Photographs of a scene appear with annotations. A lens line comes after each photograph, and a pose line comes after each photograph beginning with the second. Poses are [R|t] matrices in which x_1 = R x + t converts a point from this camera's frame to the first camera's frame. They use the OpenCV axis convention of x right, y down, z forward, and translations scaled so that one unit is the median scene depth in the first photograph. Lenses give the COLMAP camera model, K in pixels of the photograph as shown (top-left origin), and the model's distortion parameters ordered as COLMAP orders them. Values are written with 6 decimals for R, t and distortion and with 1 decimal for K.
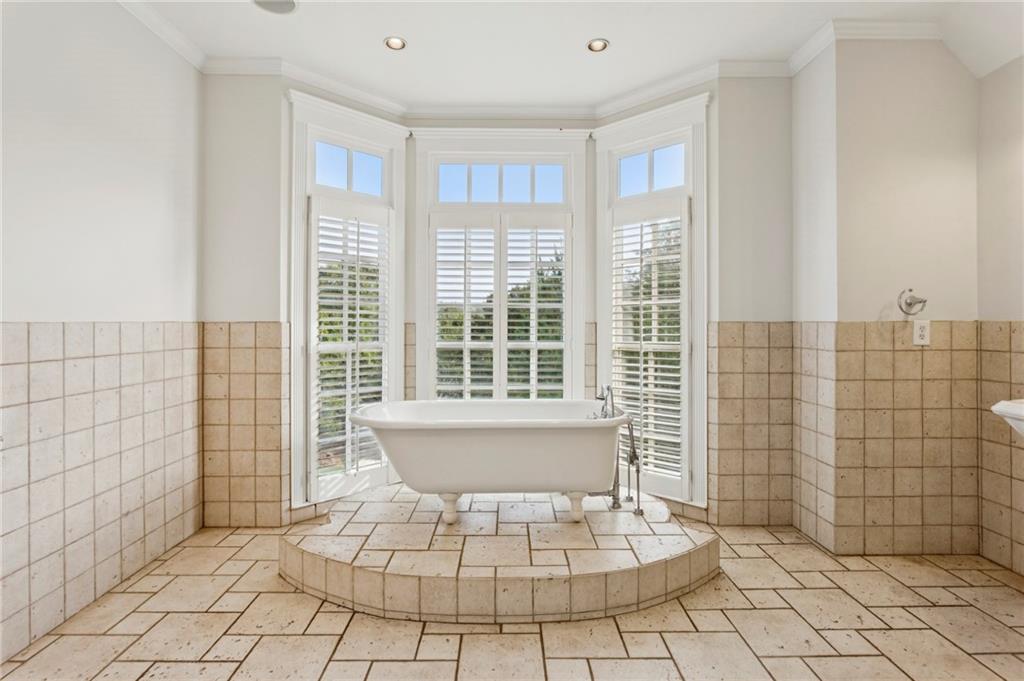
lens RADIAL K [[503.9, 0, 510.0], [0, 503.9, 329.9], [0, 0, 1]] dist [-0.000900, 0.000747]
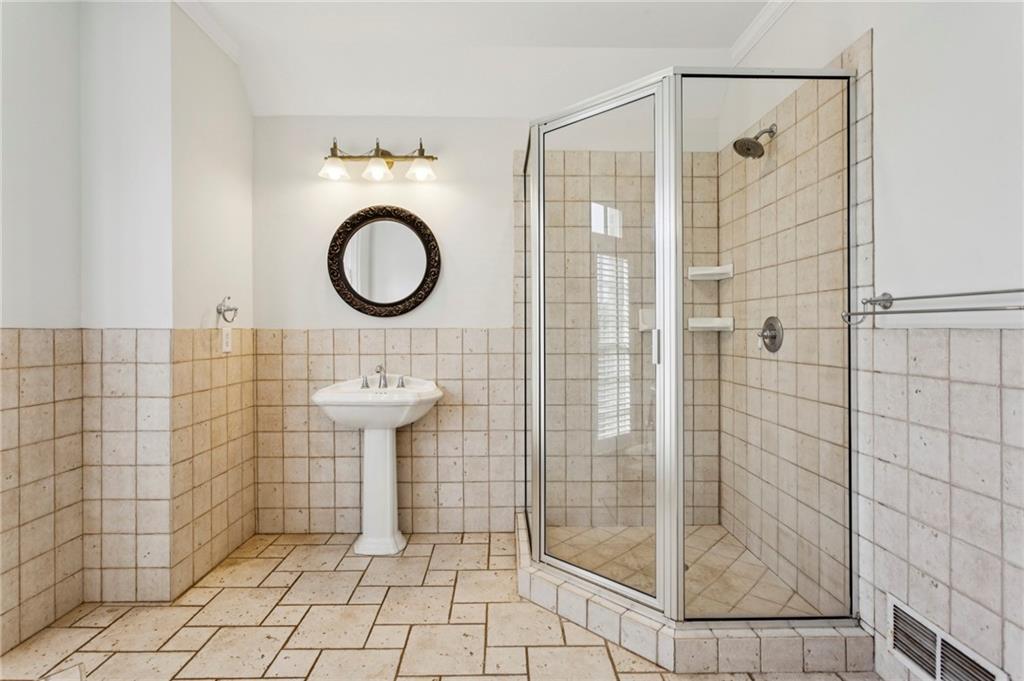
lens RADIAL K [[503.9, 0, 509.2], [0, 503.9, 334.9], [0, 0, 1]] dist [-0.000900, 0.000747]
pose [[0.000274, -0.007359, 0.999973, -0.206542], [0.011381, 0.999908, 0.007355, -0.005696], [-0.999935, 0.011379, 0.000358, 0.422630]]
